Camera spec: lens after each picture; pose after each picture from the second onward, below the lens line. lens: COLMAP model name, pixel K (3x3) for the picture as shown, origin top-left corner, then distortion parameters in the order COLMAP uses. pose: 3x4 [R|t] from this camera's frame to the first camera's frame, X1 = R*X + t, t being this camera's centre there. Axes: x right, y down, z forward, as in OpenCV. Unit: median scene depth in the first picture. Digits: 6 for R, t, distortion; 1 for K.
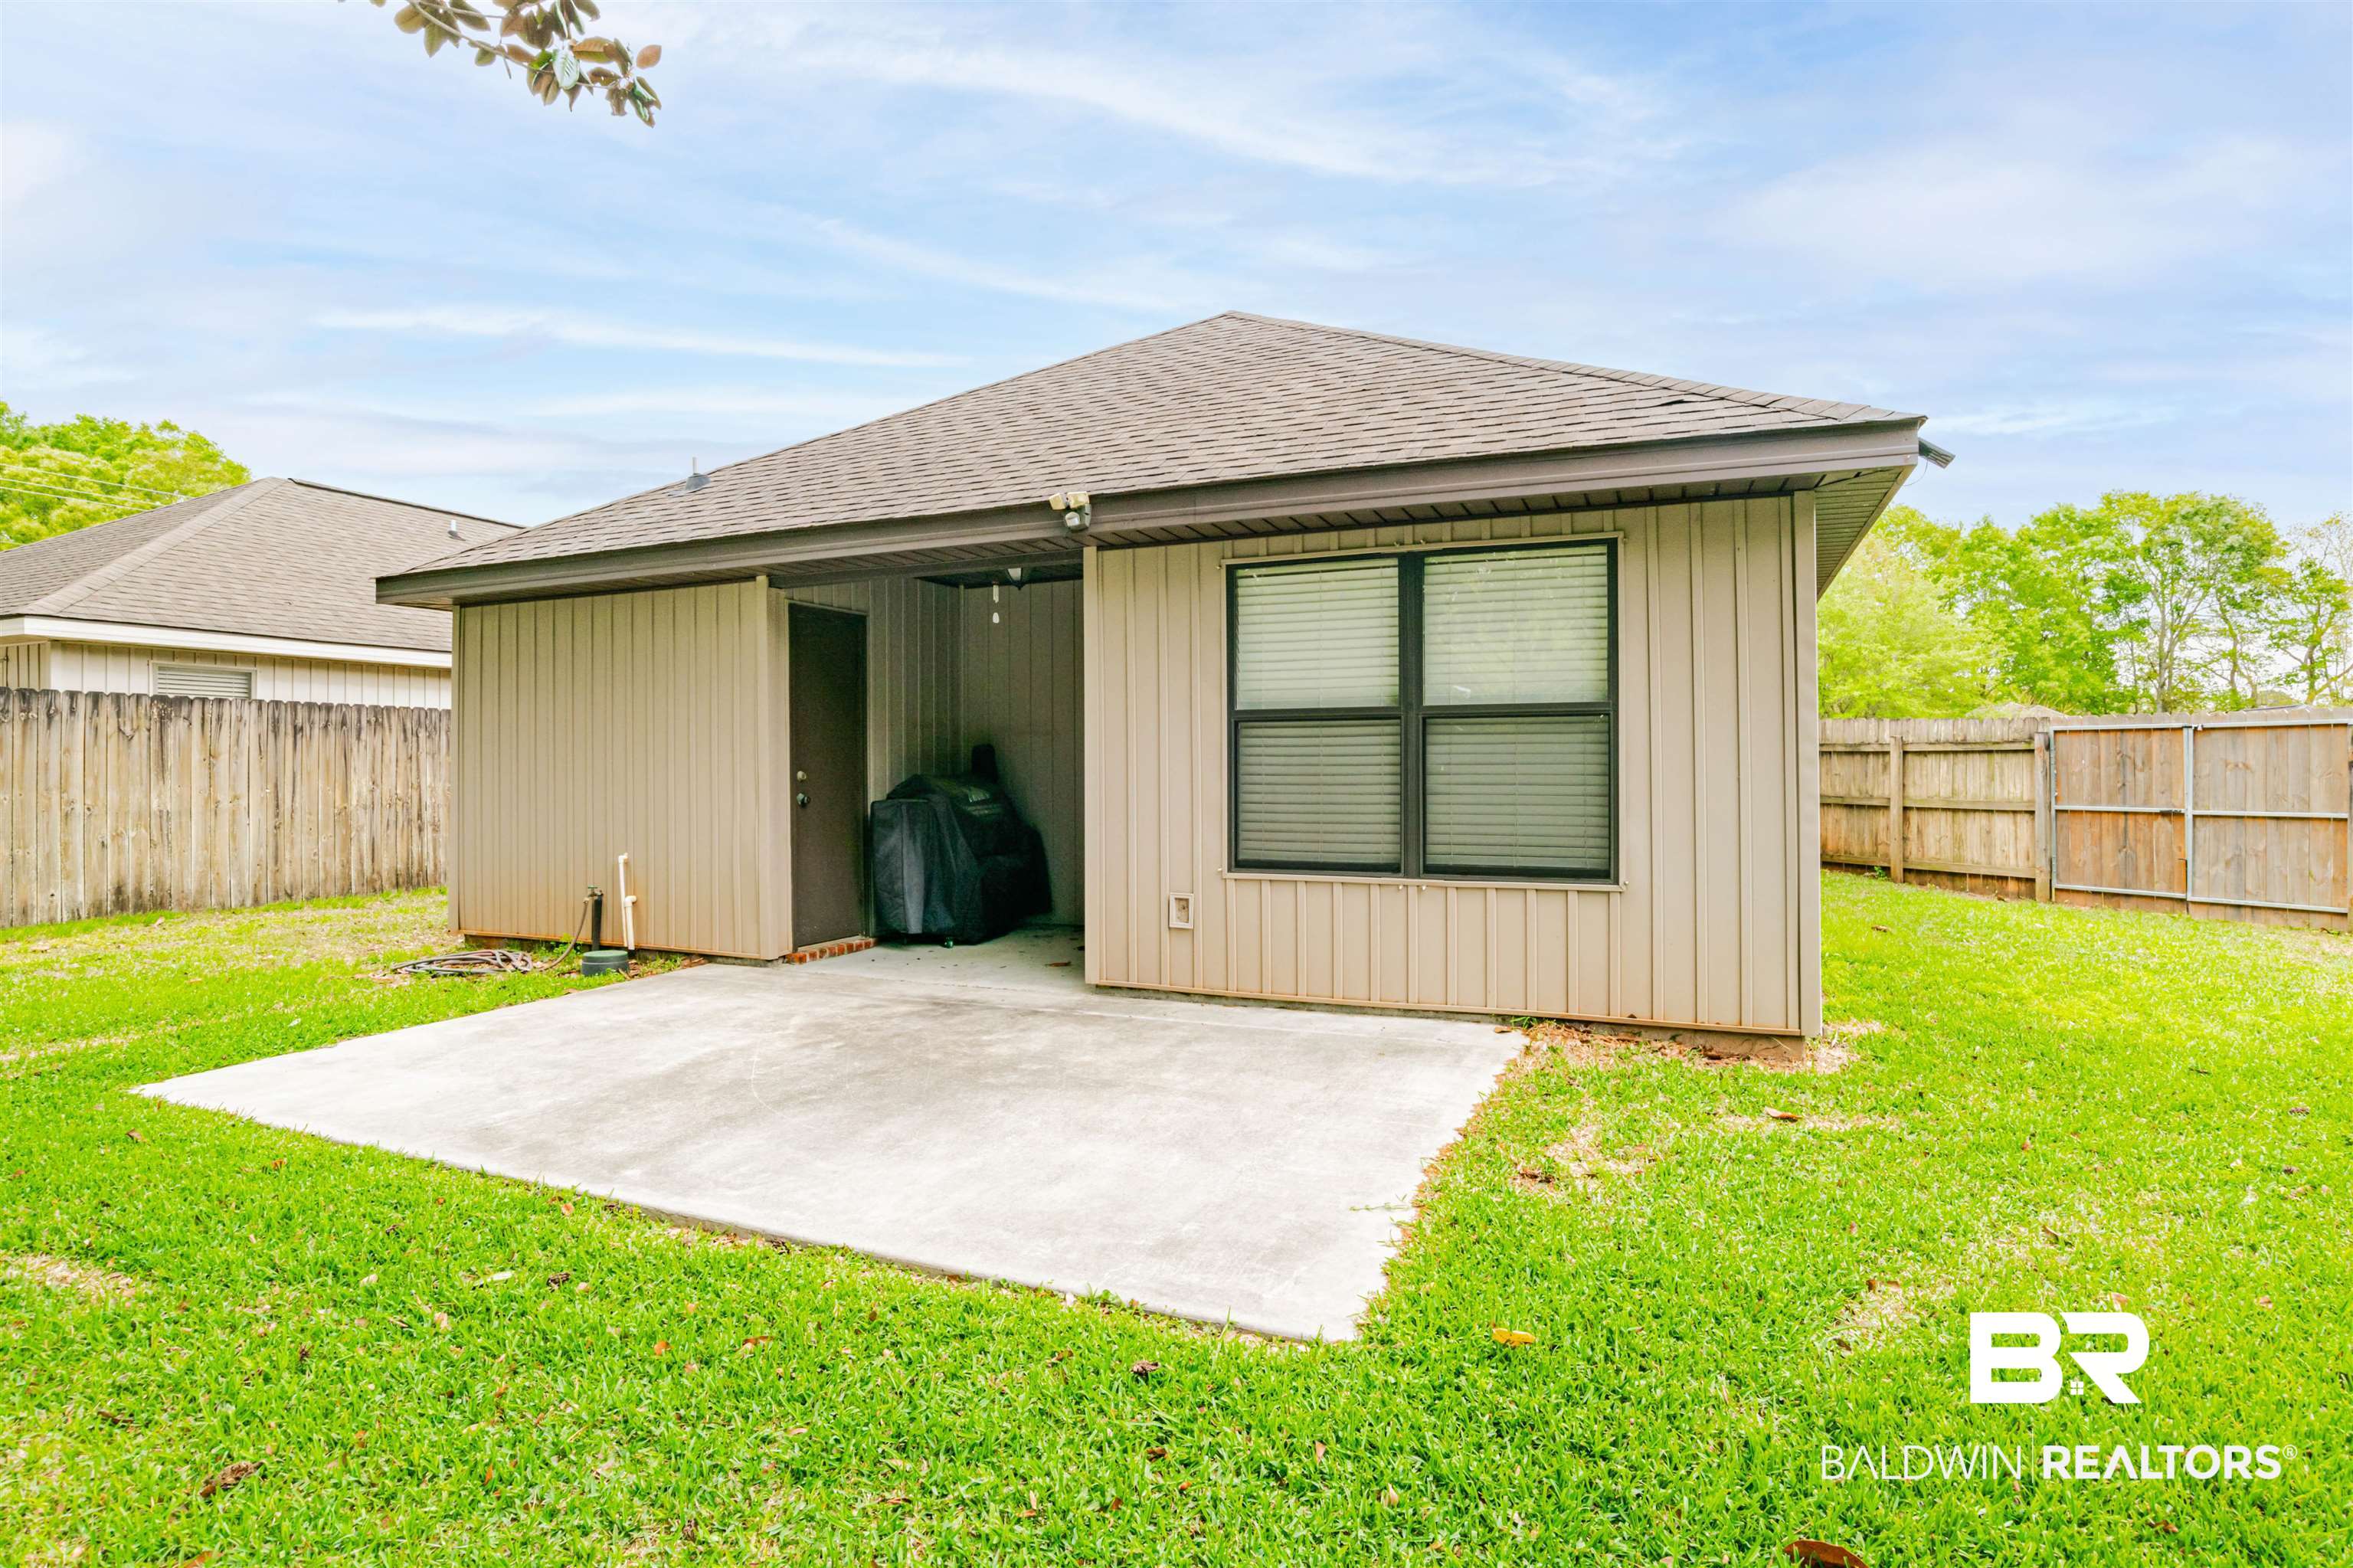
lens RADIAL K [[1193.2, 0, 1181.6], [0, 1193.2, 763.0], [0, 0, 1]] dist [-0.057704, 0.028288]
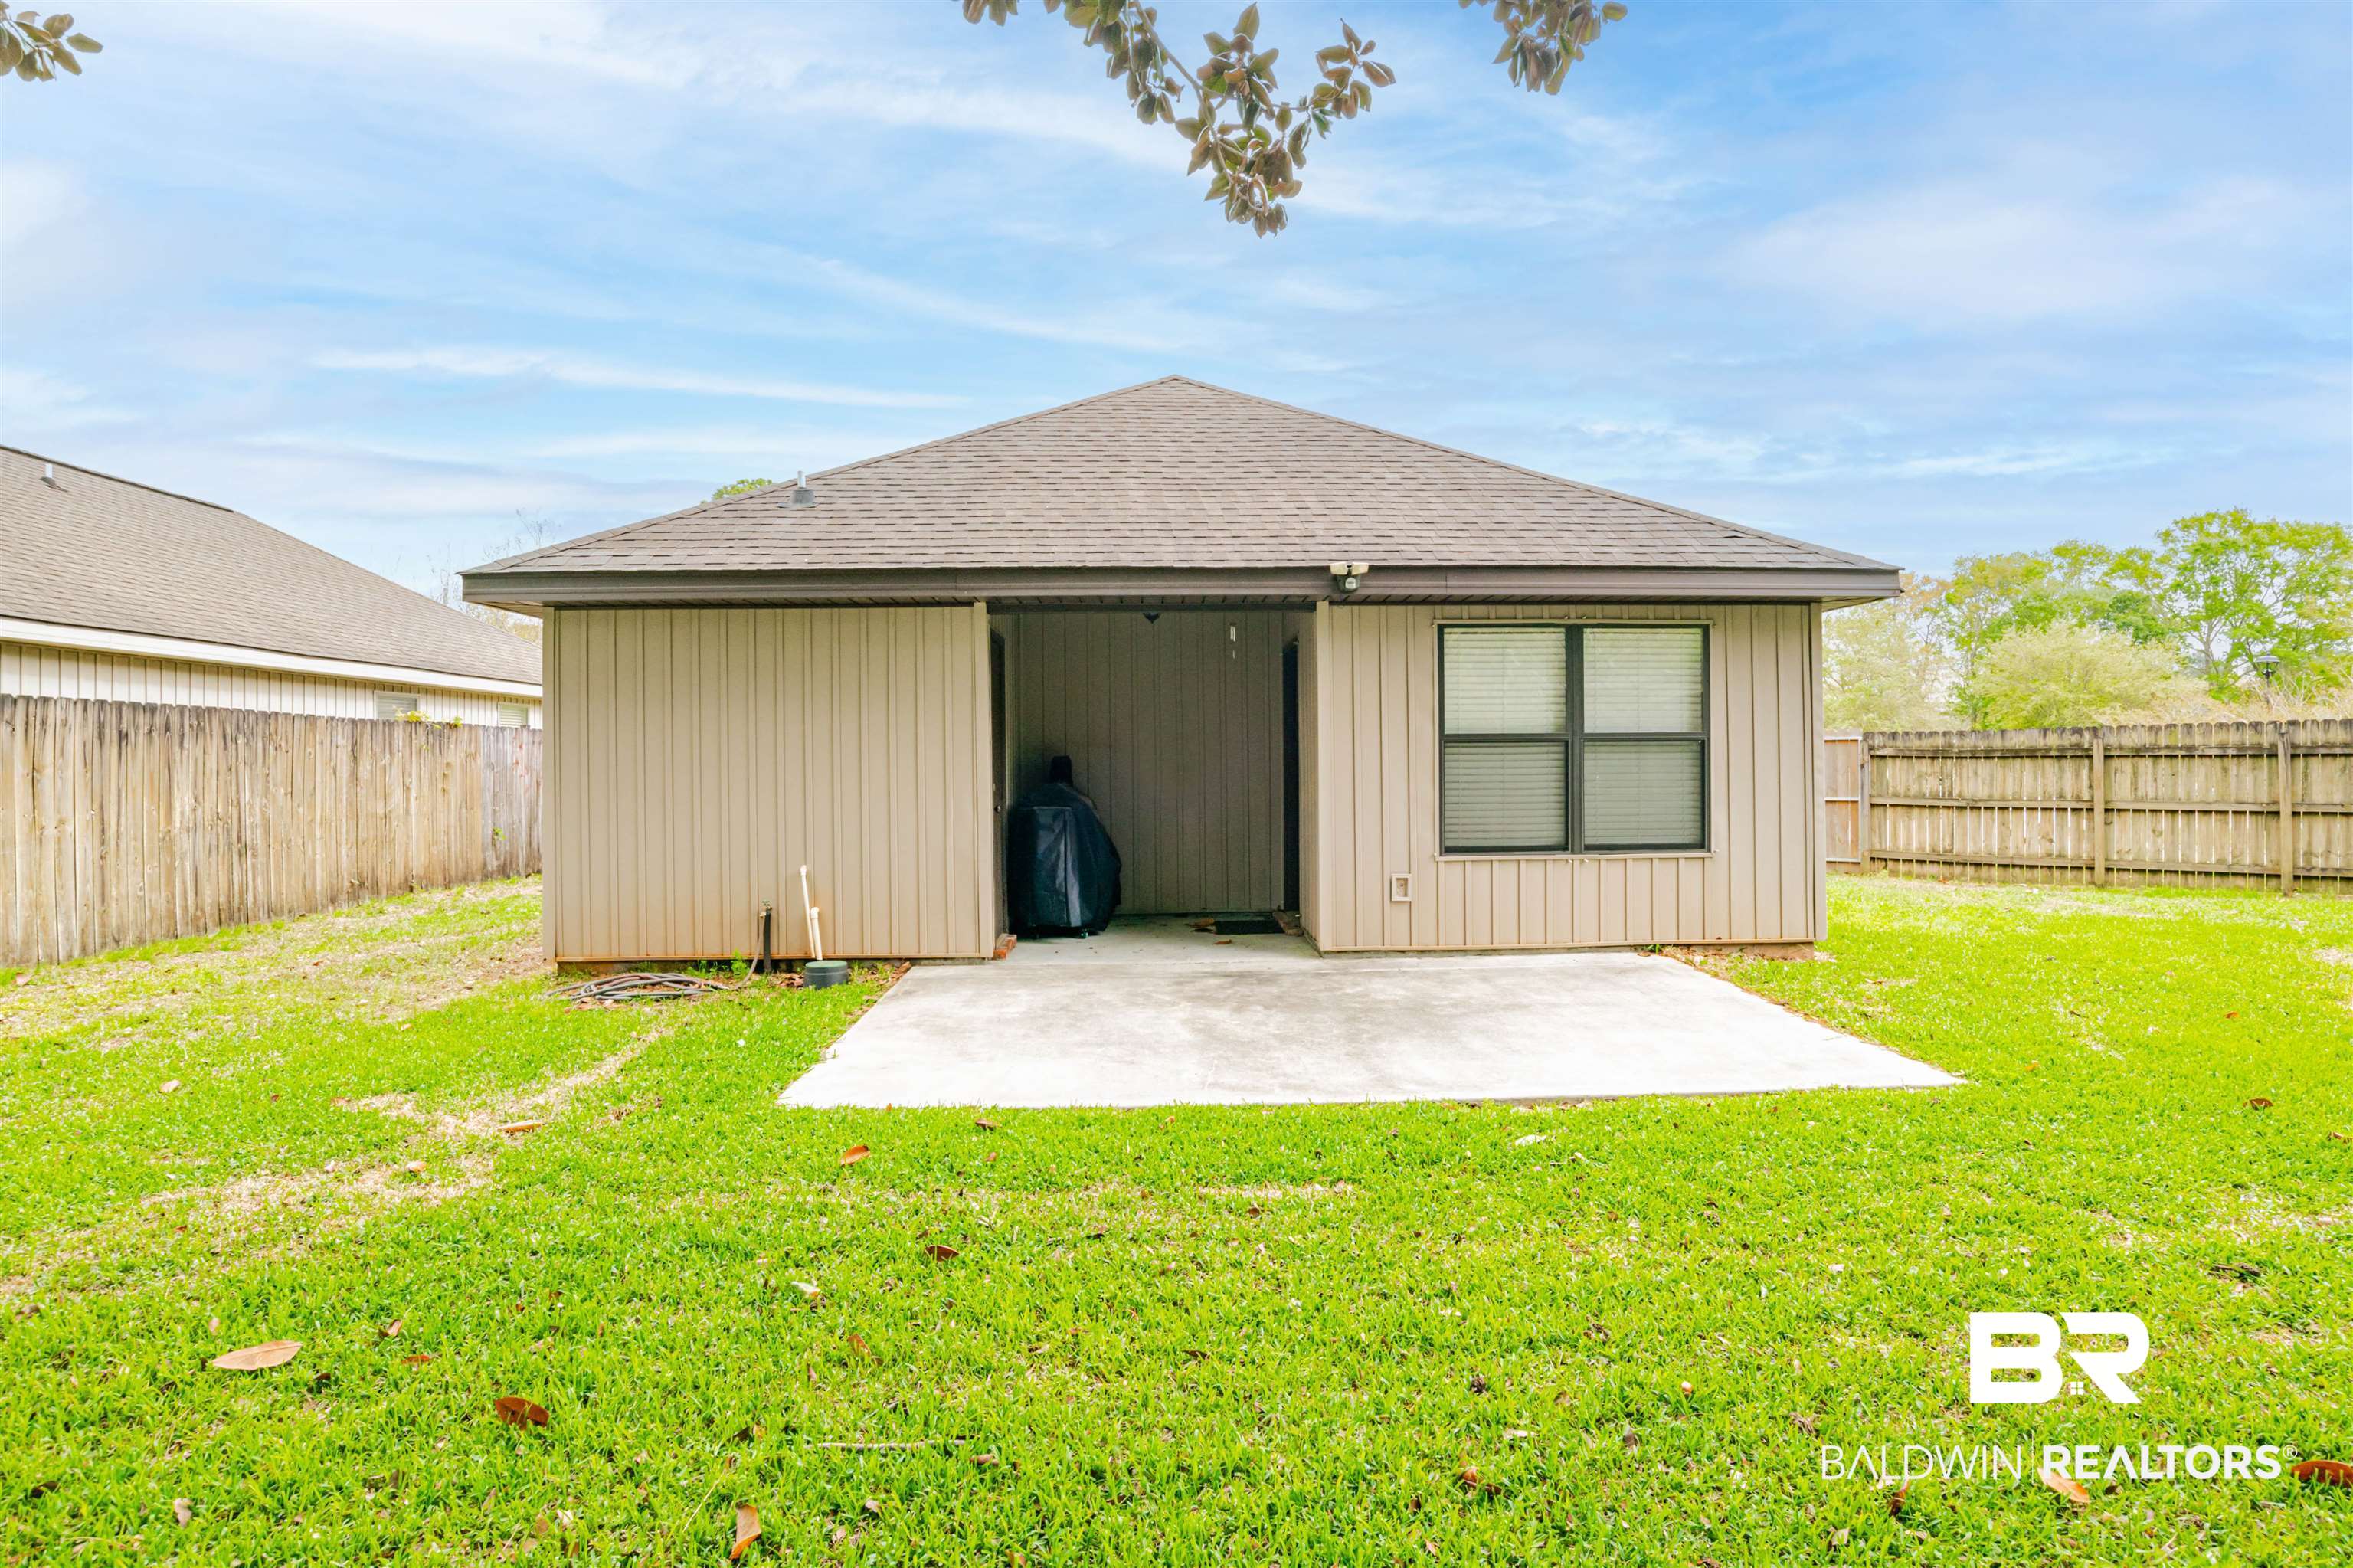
lens RADIAL K [[1193.2, 0, 1181.6], [0, 1193.2, 763.0], [0, 0, 1]] dist [-0.057704, 0.028288]
pose [[0.905539, -0.004483, 0.424239, -0.630745], [0.003841, 0.999990, 0.002368, -0.012981], [-0.424245, -0.000515, 0.905547, -0.060096]]
